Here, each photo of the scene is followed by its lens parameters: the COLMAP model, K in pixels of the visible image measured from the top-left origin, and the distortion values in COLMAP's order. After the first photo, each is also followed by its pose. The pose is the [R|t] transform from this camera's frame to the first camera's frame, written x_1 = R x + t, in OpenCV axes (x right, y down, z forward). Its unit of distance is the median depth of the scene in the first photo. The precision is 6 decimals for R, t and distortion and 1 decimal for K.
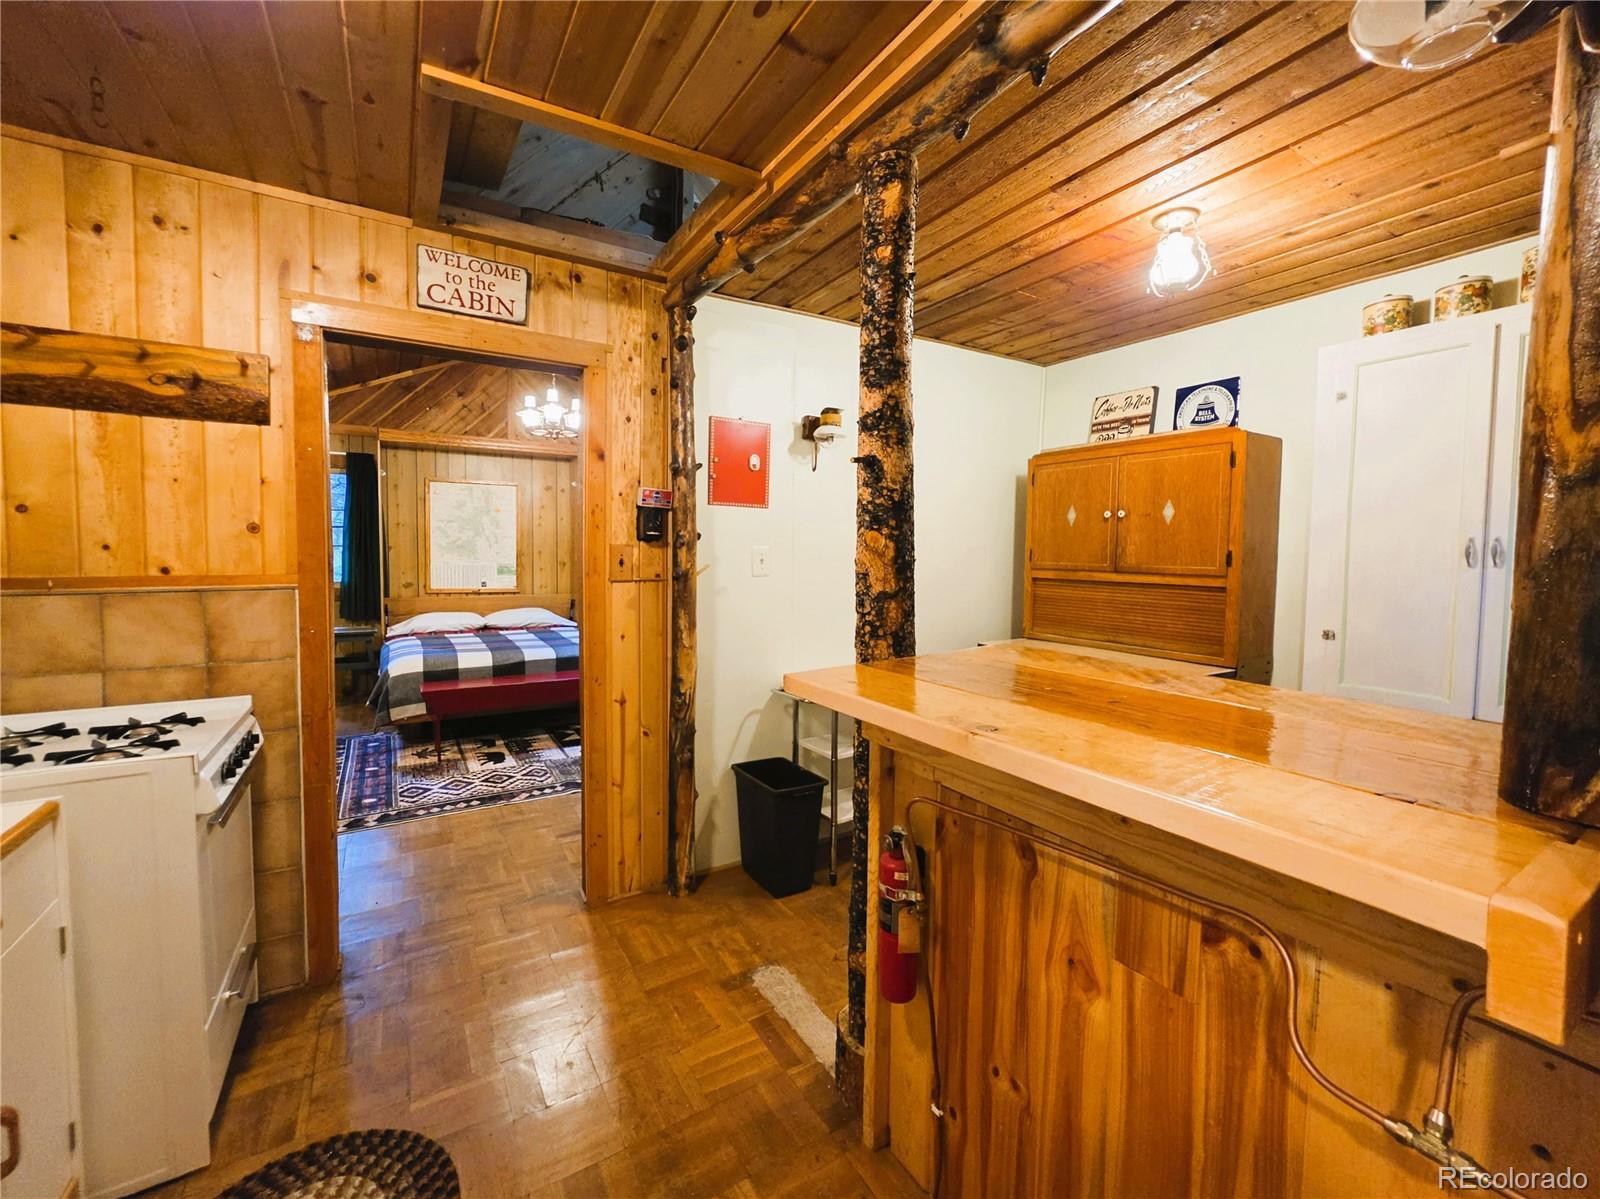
lens RADIAL K [[666.7, 0, 792.7], [0, 666.7, 577.8], [0, 0, 1]] dist [-0.003786, -0.000019]
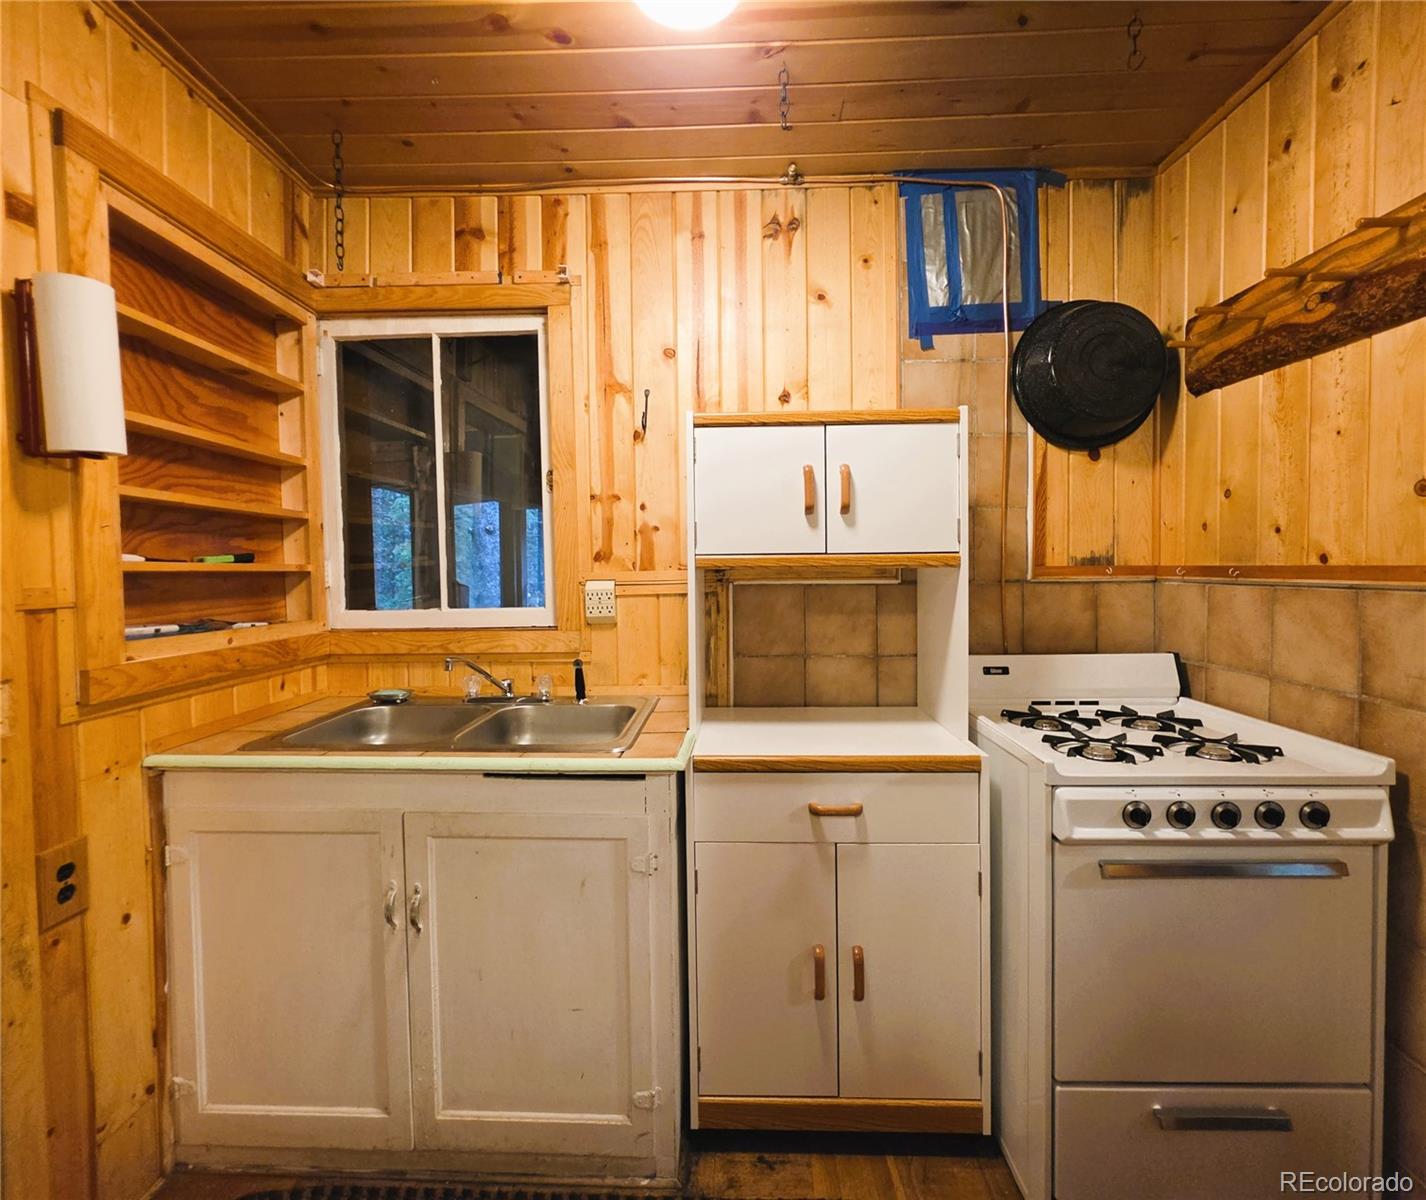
lens RADIAL K [[661.1, 0, 715.4], [0, 661.1, 582.4], [0, 0, 1]] dist [-0.003577, 0.000530]
pose [[-0.540990, 0.020223, -0.840786, 0.023486], [-0.033137, 0.998422, 0.045336, 0.003063], [0.840376, 0.052388, -0.539466, 0.474353]]
